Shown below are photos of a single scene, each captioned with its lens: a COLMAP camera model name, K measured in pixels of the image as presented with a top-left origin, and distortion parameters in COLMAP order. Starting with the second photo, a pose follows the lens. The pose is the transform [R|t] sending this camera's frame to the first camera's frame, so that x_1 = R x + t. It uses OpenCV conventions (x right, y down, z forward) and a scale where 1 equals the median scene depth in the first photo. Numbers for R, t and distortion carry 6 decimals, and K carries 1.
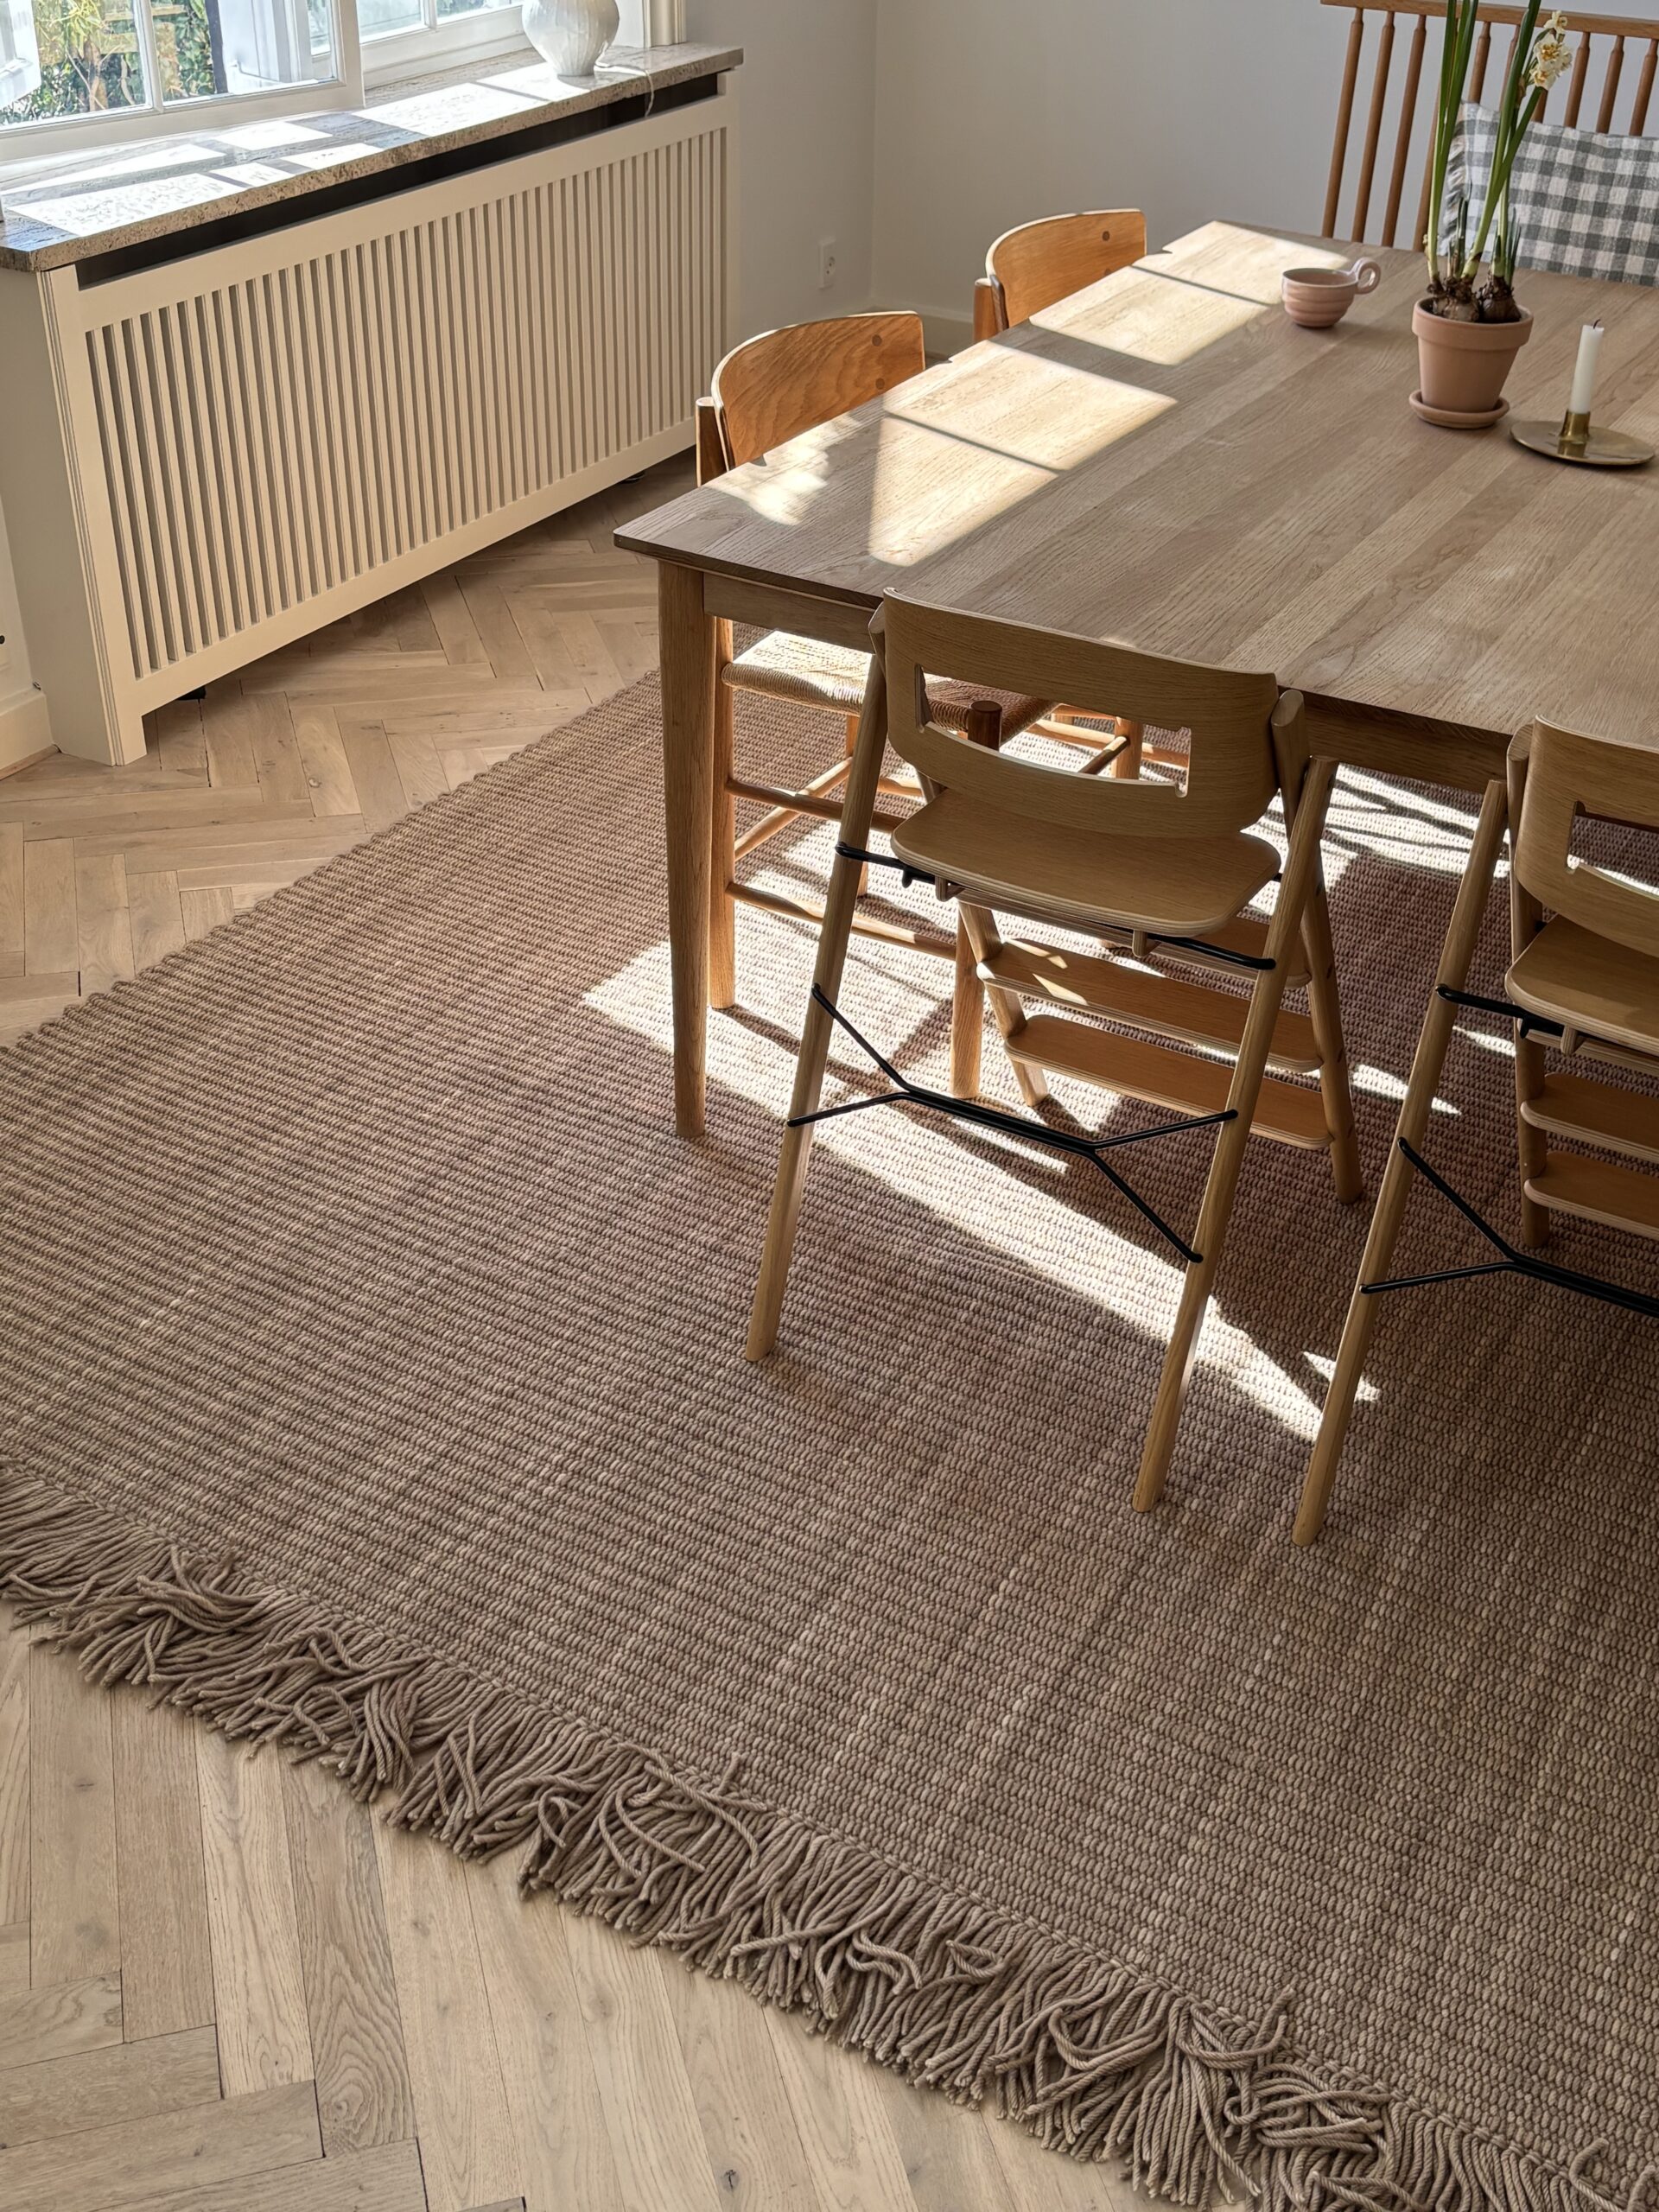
lens RADIAL K [[2598.4, 0, 841.9], [0, 2598.4, 1098.2], [0, 0, 1]] dist [0.044417, 0.000000]
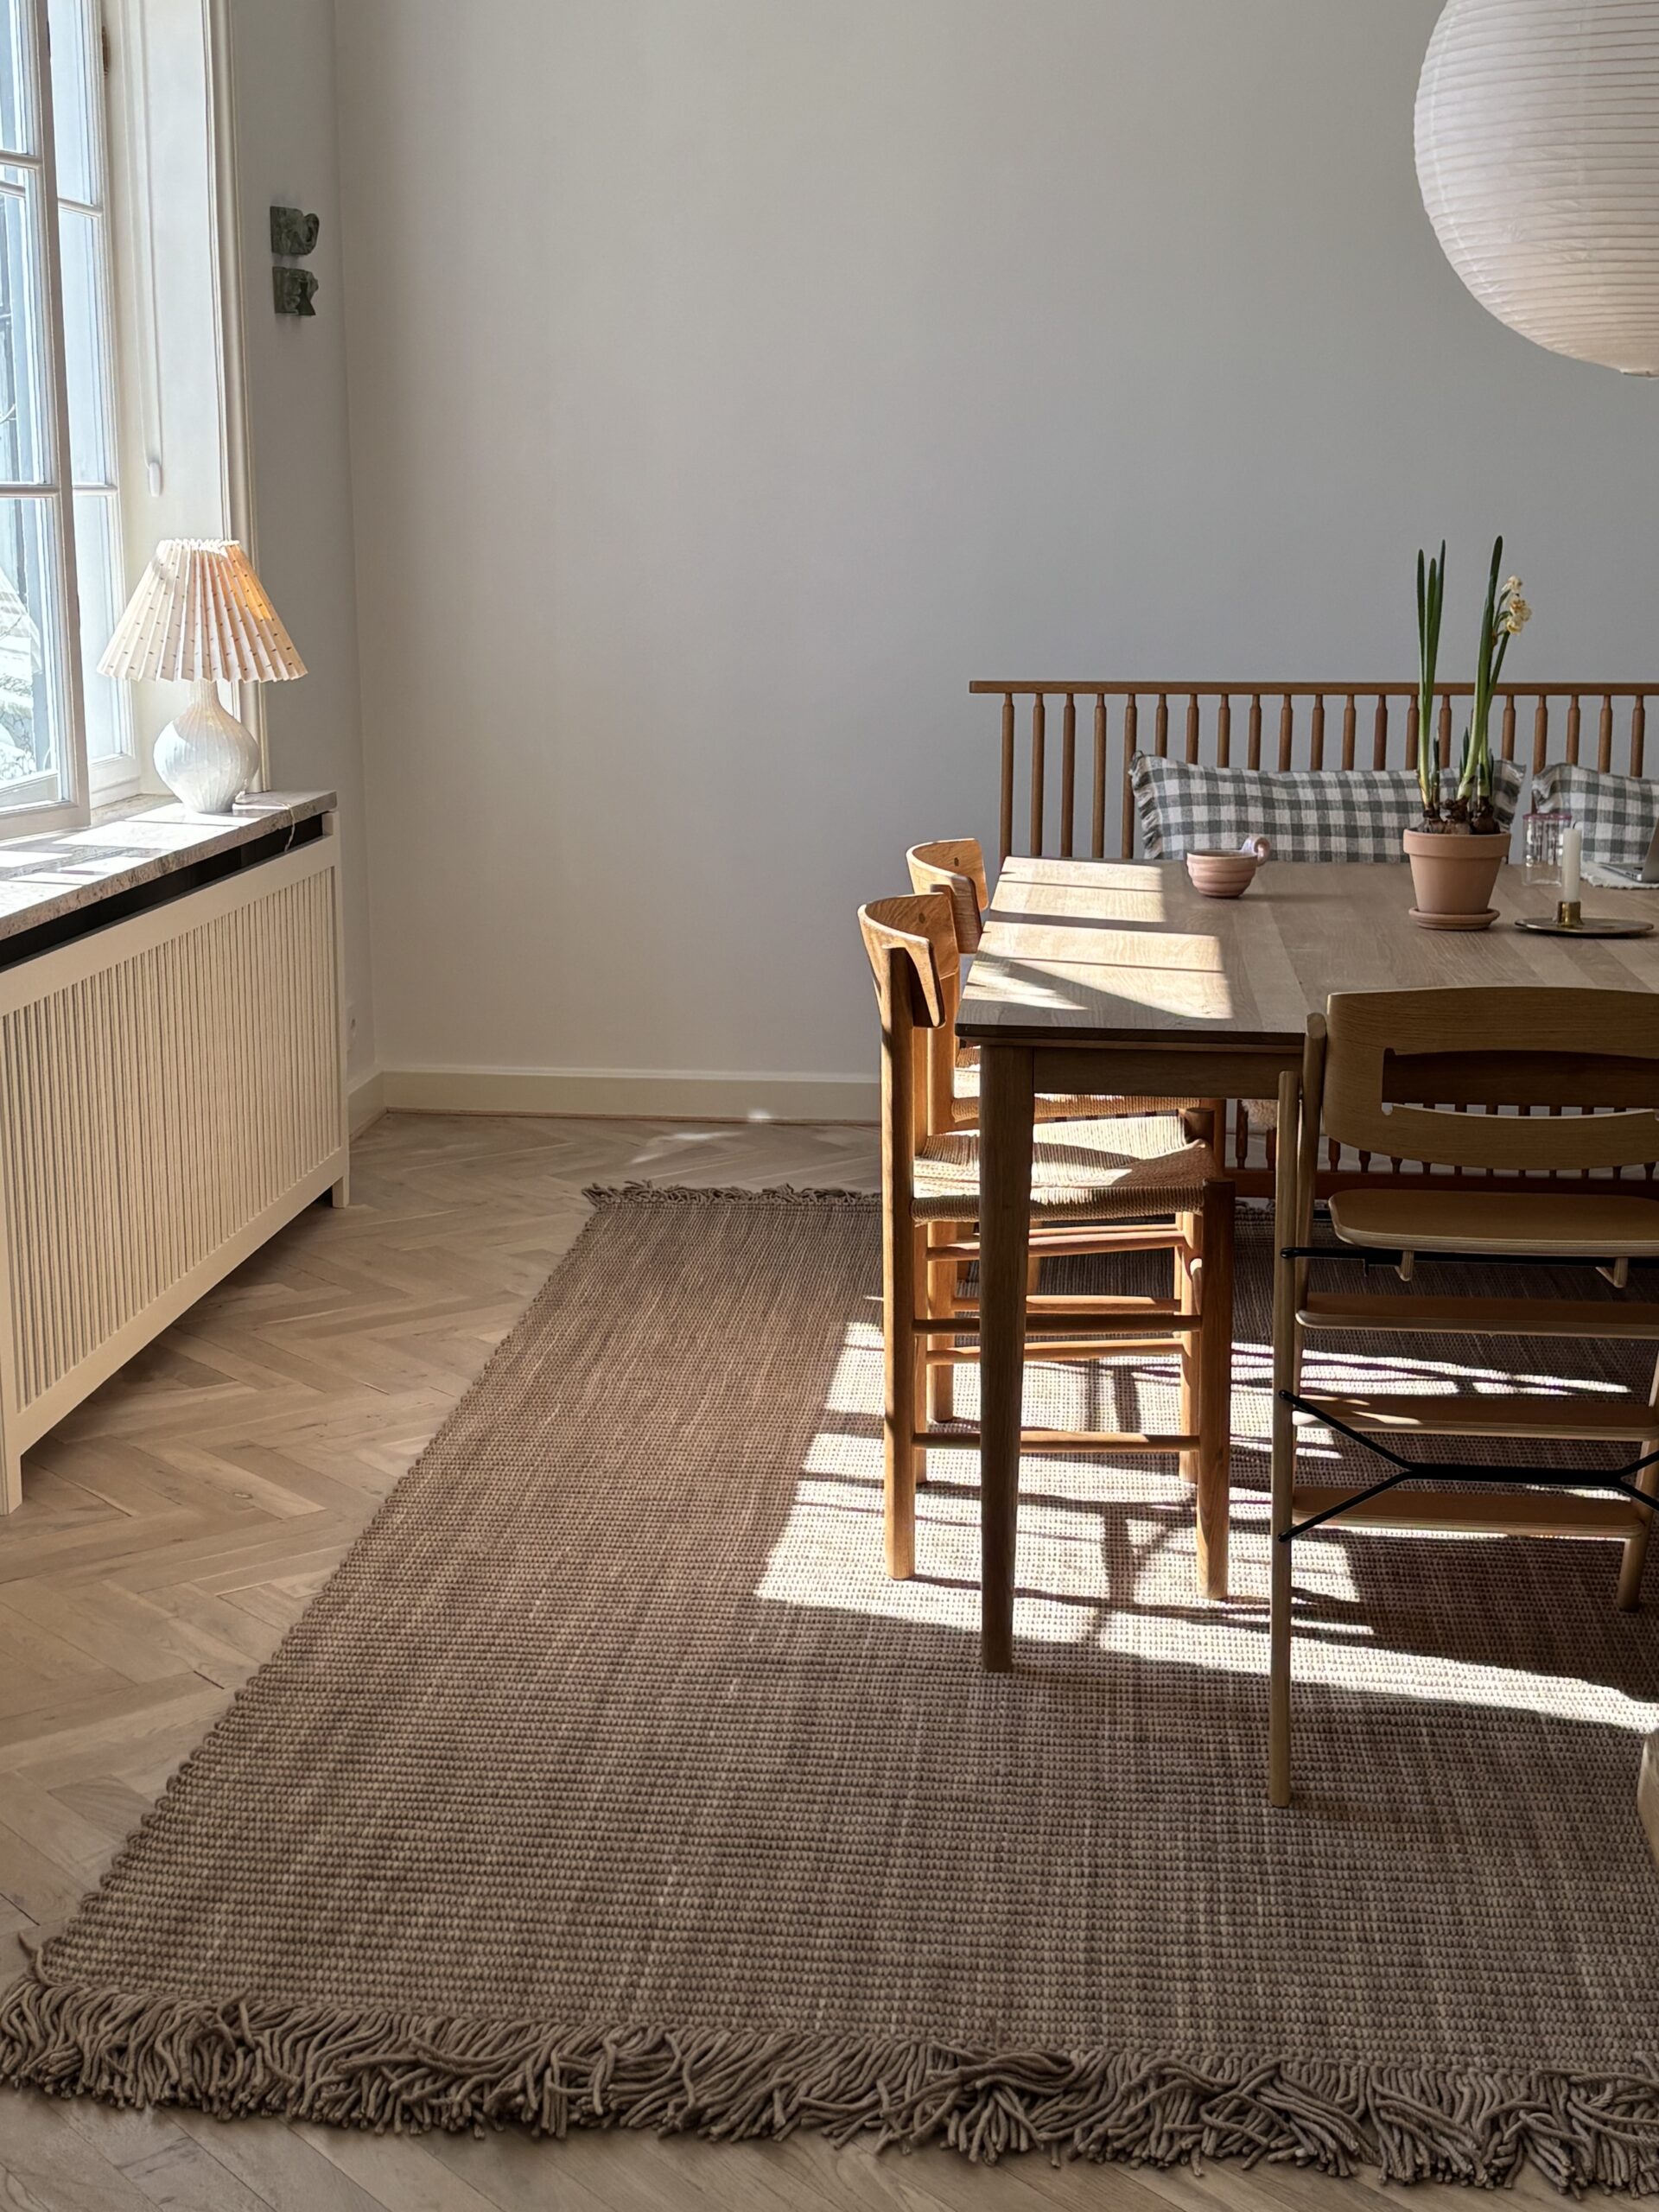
lens RADIAL K [[3125.0, 0, 841.0], [0, 3125.0, 1122.3], [0, 0, 1]] dist [0.123584, 0.000000]
pose [[0.911845, -0.098341, 0.398581, -0.459625], [0.228624, 0.928043, -0.294055, 0.127673], [-0.340983, 0.359257, 0.868715, -0.033755]]
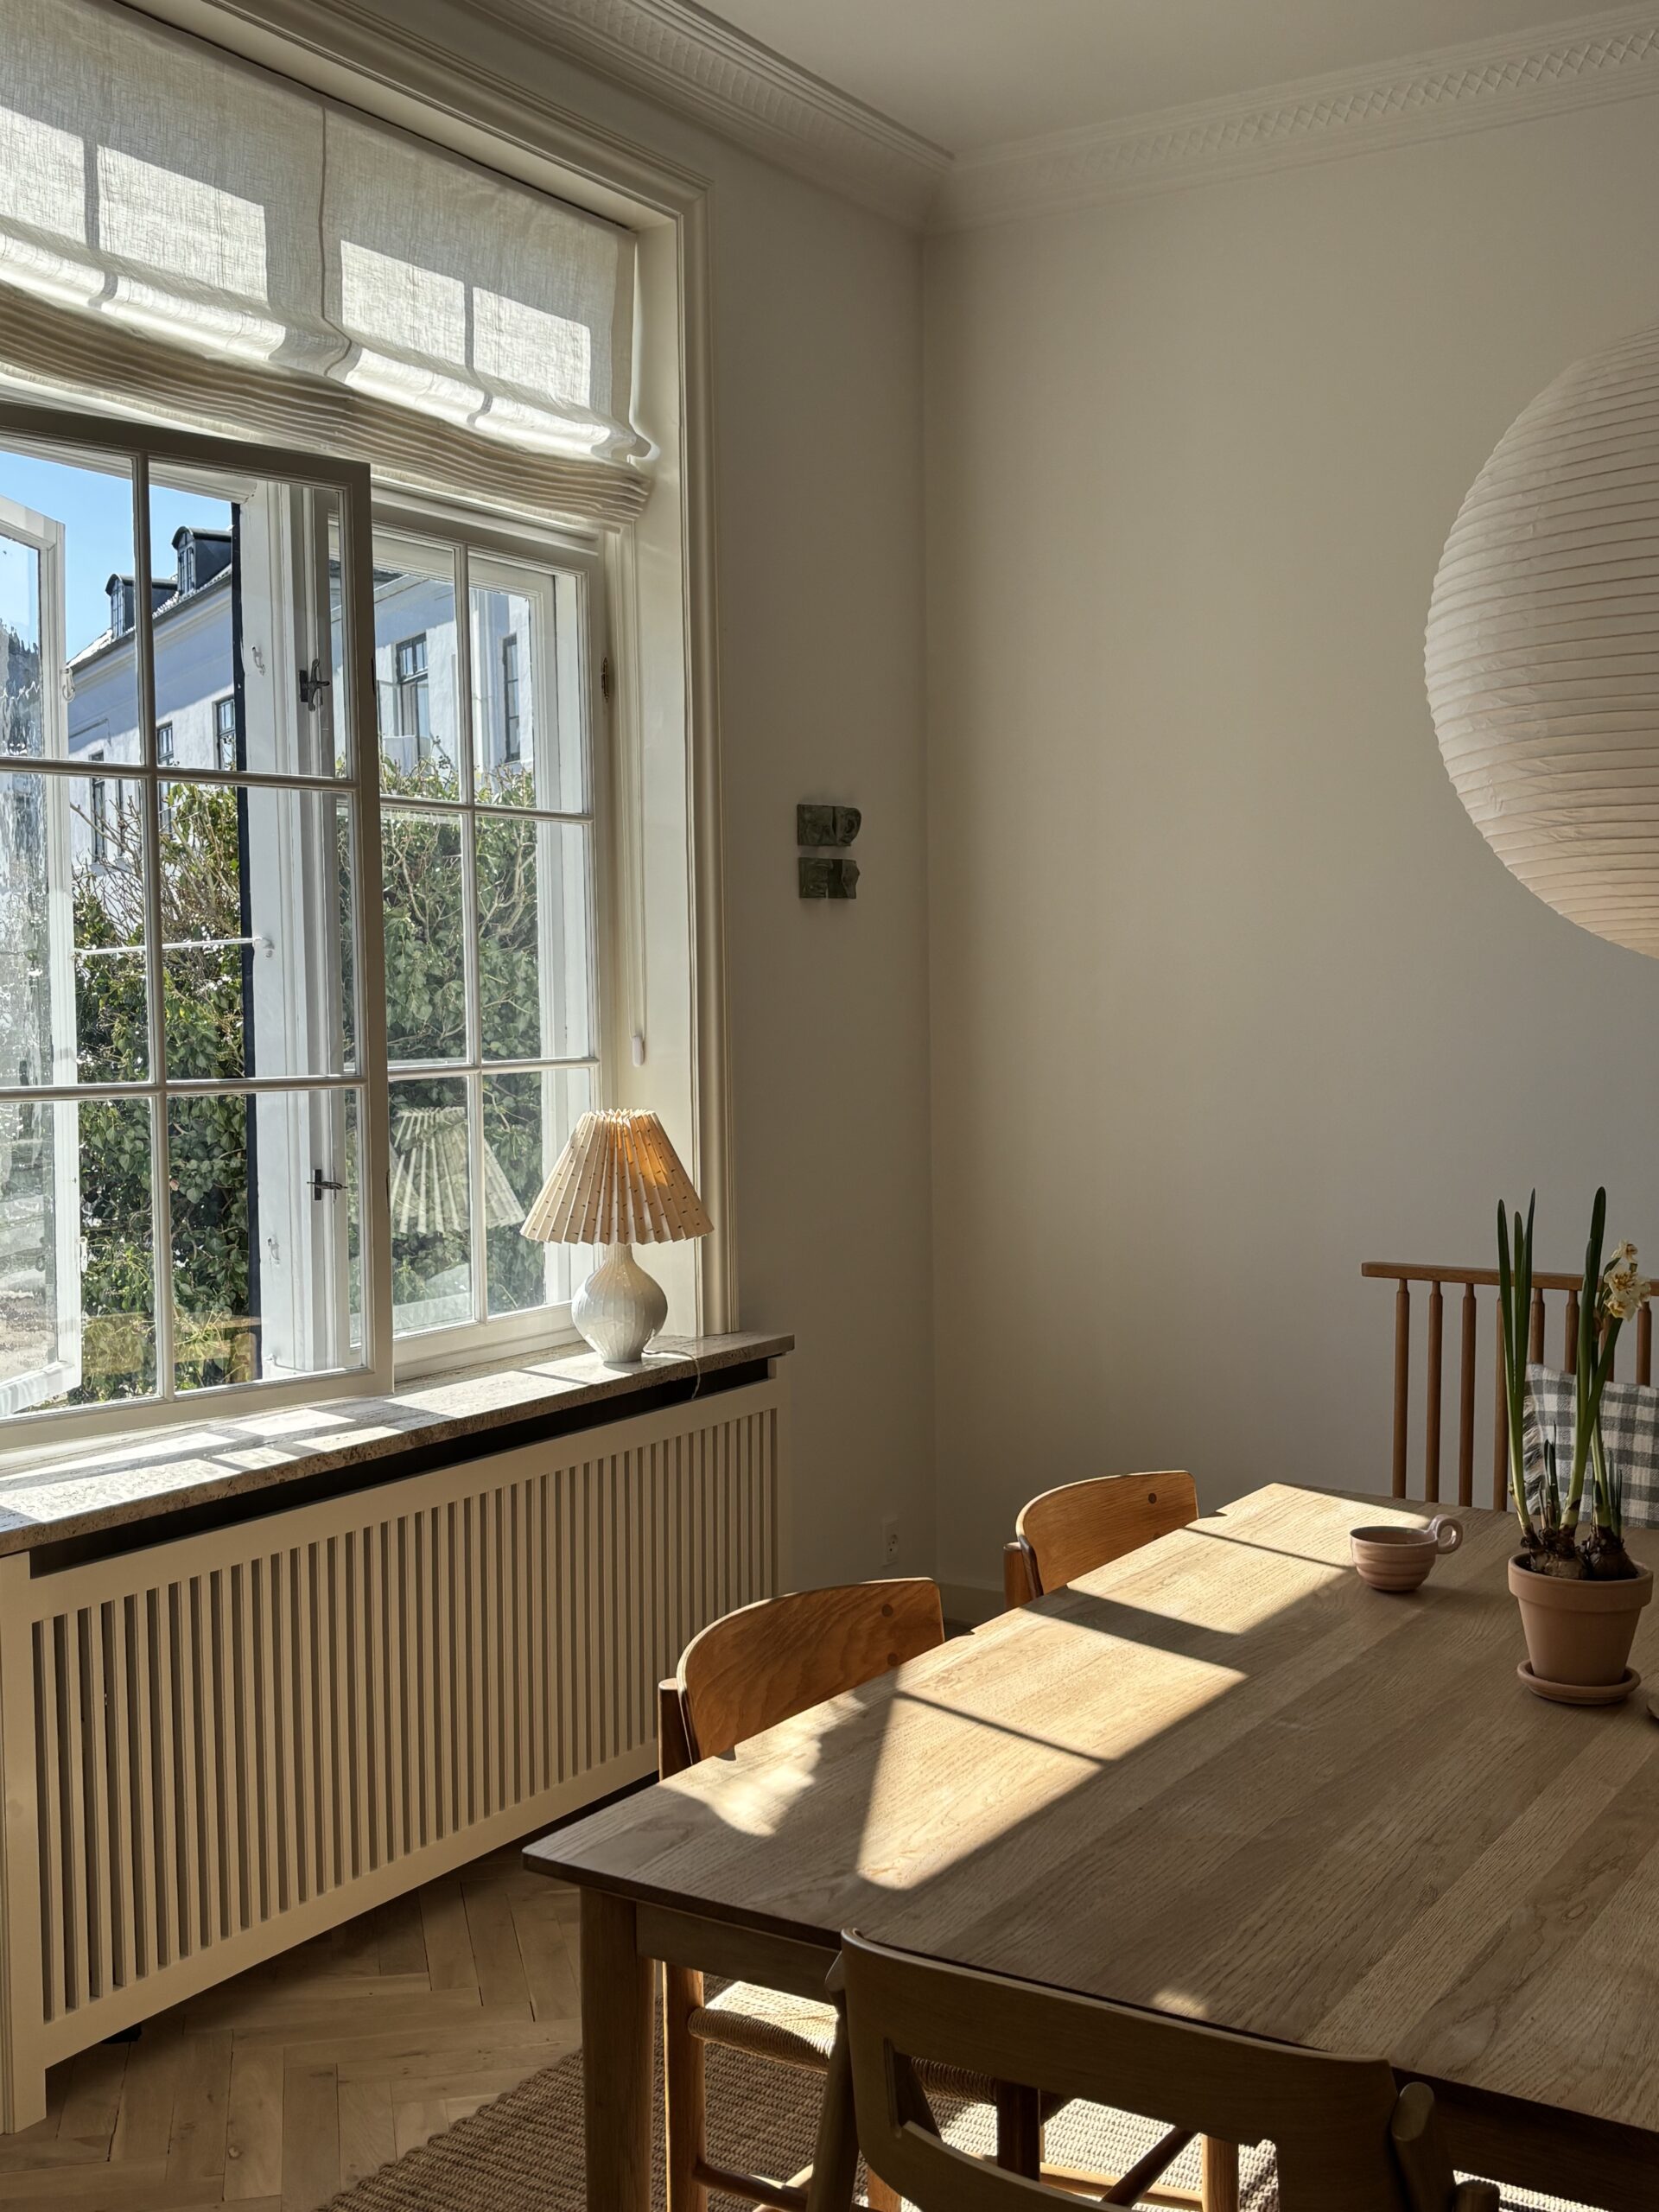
lens RADIAL K [[2368.1, 0, 844.7], [0, 2368.1, 1126.4], [0, 0, 1]] dist [0.040720, 0.000000]
pose [[0.998342, -0.027595, -0.050520, 0.040143], [0.000590, 0.882472, -0.470364, -0.055457], [0.057562, 0.469554, 0.881025, 0.206437]]
